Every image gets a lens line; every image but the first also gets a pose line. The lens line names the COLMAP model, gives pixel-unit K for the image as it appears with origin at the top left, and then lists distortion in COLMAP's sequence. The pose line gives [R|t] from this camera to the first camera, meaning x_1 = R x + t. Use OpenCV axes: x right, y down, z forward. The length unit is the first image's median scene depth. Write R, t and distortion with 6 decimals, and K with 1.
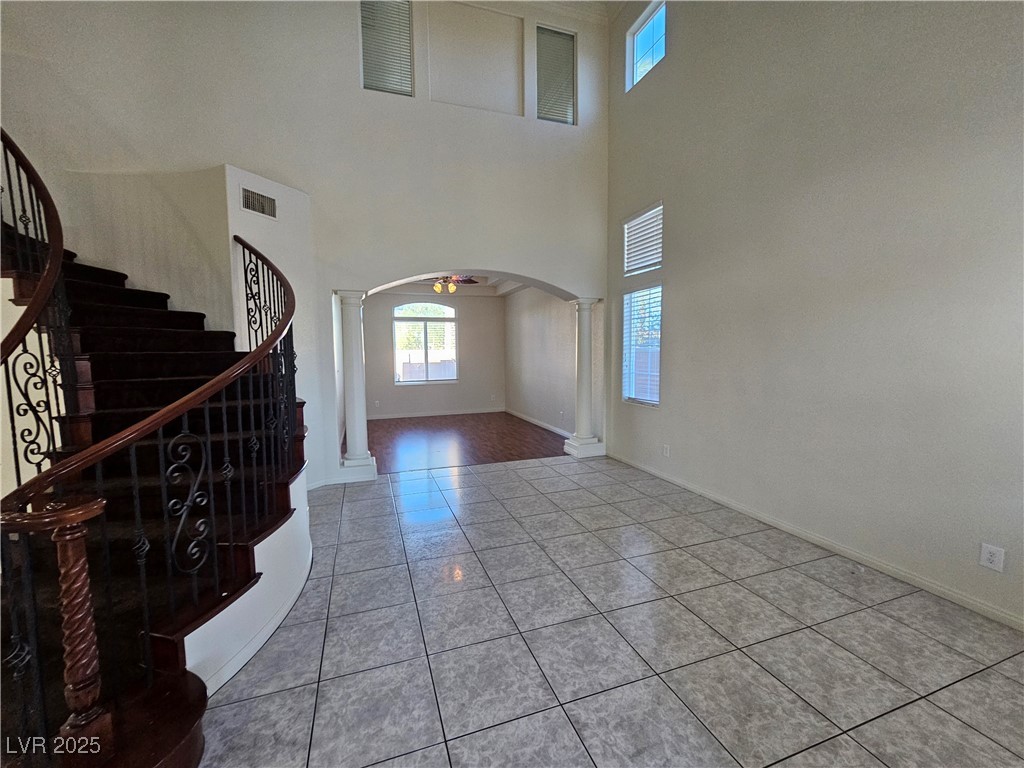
lens RADIAL K [[421.2, 0, 512.0], [0, 421.2, 384.0], [0, 0, 1]] dist [-0.002685, 0.000808]
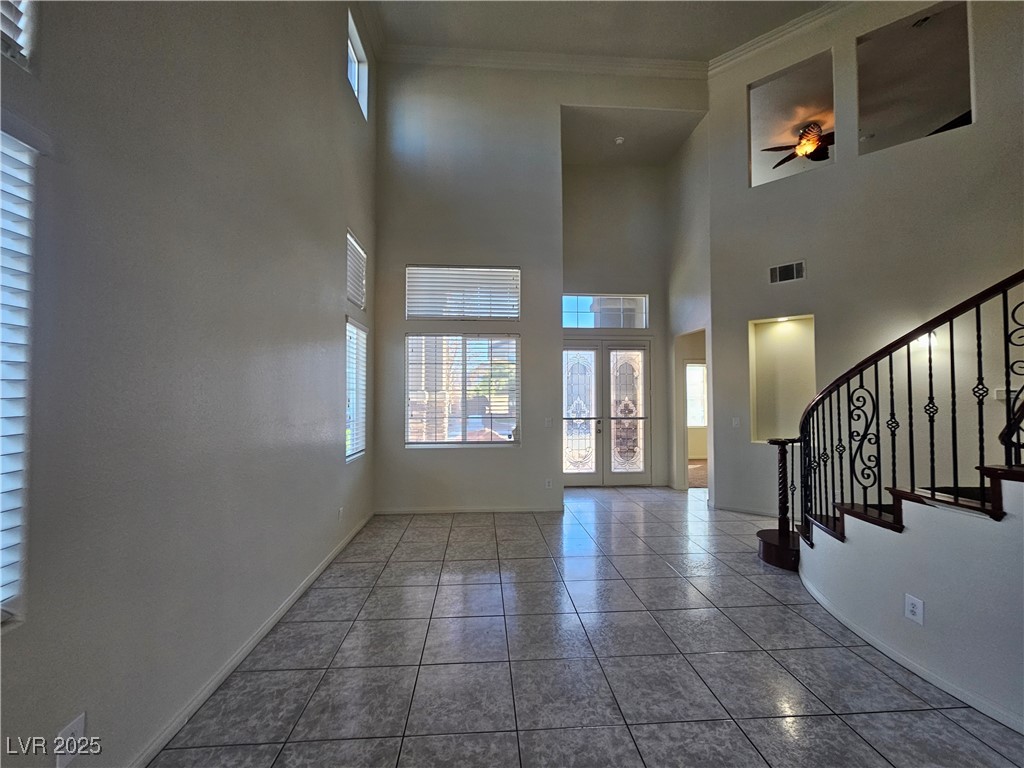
lens RADIAL K [[421.2, 0, 512.0], [0, 421.2, 384.0], [0, 0, 1]] dist [-0.002685, 0.000808]
pose [[-0.963888, 0.021516, 0.265437, -0.004729], [0.034379, 0.998444, 0.043909, -0.080324], [-0.264080, 0.051449, -0.963128, 1.098720]]
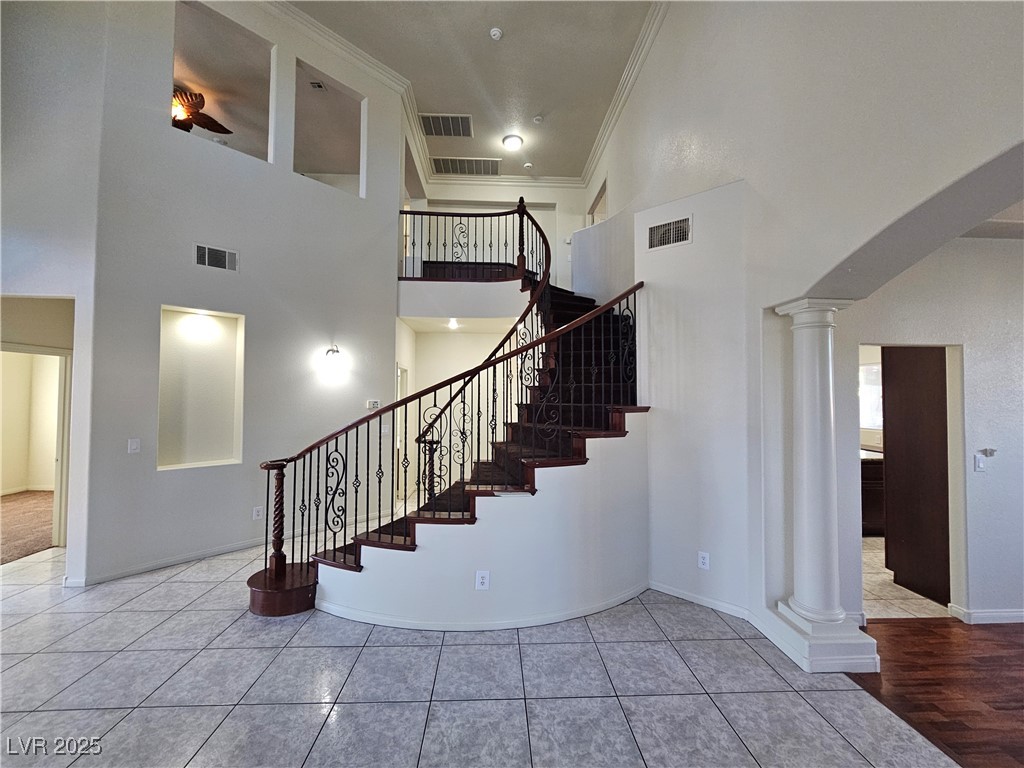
lens RADIAL K [[421.2, 0, 512.0], [0, 421.2, 384.0], [0, 0, 1]] dist [-0.002685, 0.000808]
pose [[-0.293070, -0.022450, -0.955827, 0.243357], [-0.080022, 0.996792, 0.001124, -0.078146], [0.952736, 0.076816, -0.293926, 0.764826]]
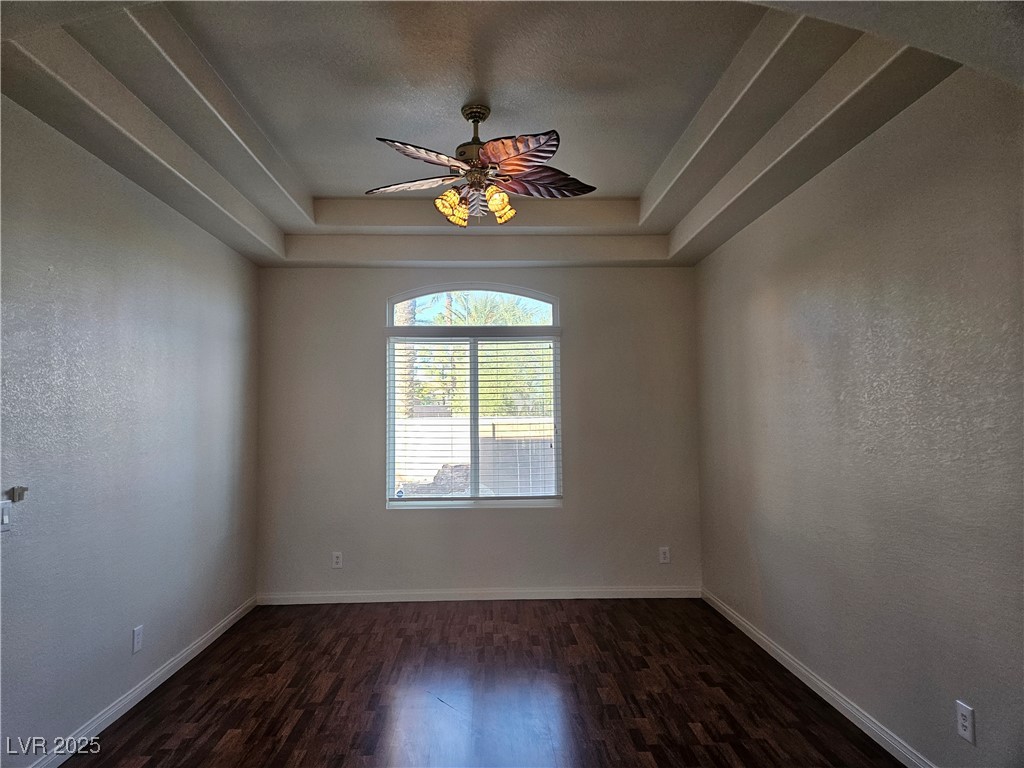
lens RADIAL K [[678.1, 0, 500.3], [0, 678.1, 379.9], [0, 0, 1]] dist [0.078476, -0.074322]
pose [[0.949976, -0.015390, -0.311945, 0.009440], [-0.027109, 0.990953, -0.131446, -0.062728], [0.311145, 0.133327, 0.940964, 0.835594]]
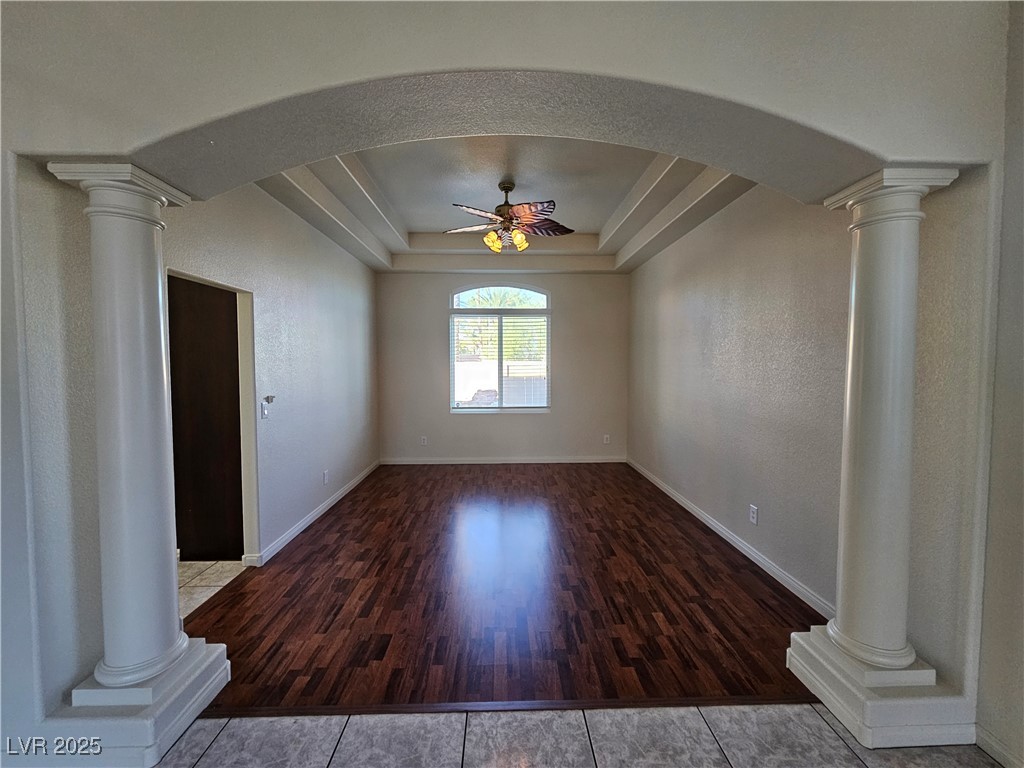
lens RADIAL K [[421.2, 0, 512.0], [0, 421.2, 384.0], [0, 0, 1]] dist [-0.002685, 0.000808]
pose [[0.952569, 0.023680, -0.303400, 0.016819], [-0.032747, 0.999155, -0.024831, -0.054510], [0.302556, 0.033589, 0.952540, 0.749316]]
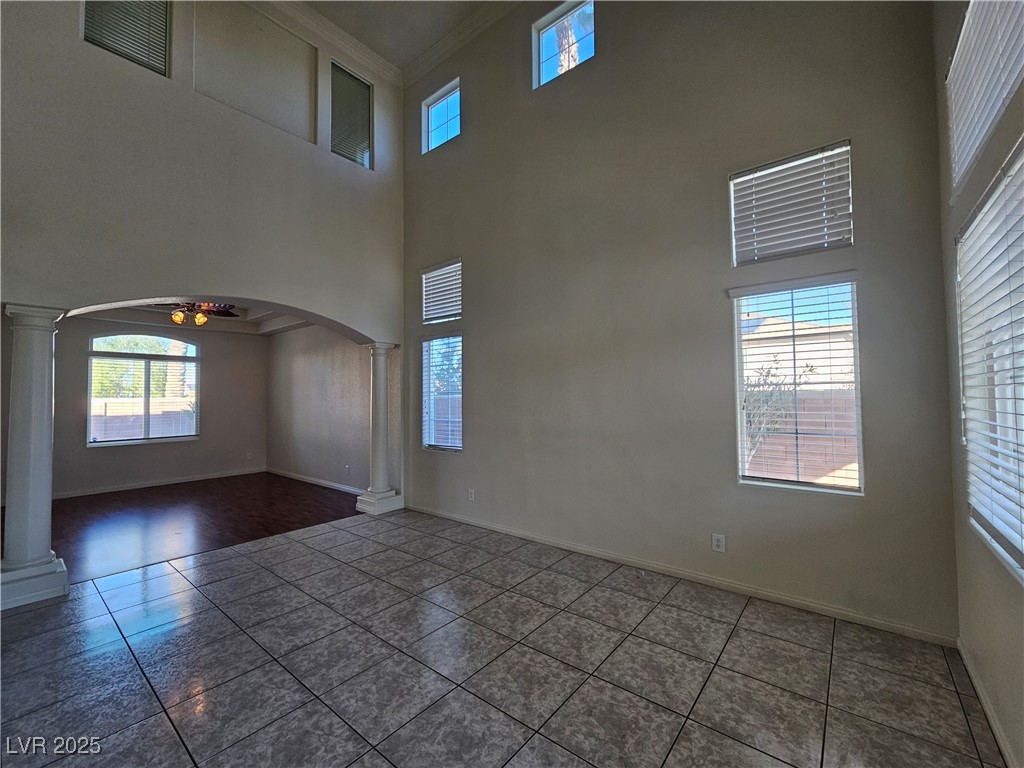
lens RADIAL K [[421.2, 0, 512.0], [0, 421.2, 384.0], [0, 0, 1]] dist [-0.002685, 0.000808]
pose [[0.851703, 0.018966, 0.523681, -0.082225], [0.042240, 0.993608, -0.104683, 0.002132], [-0.522320, 0.111279, 0.845458, 0.052123]]
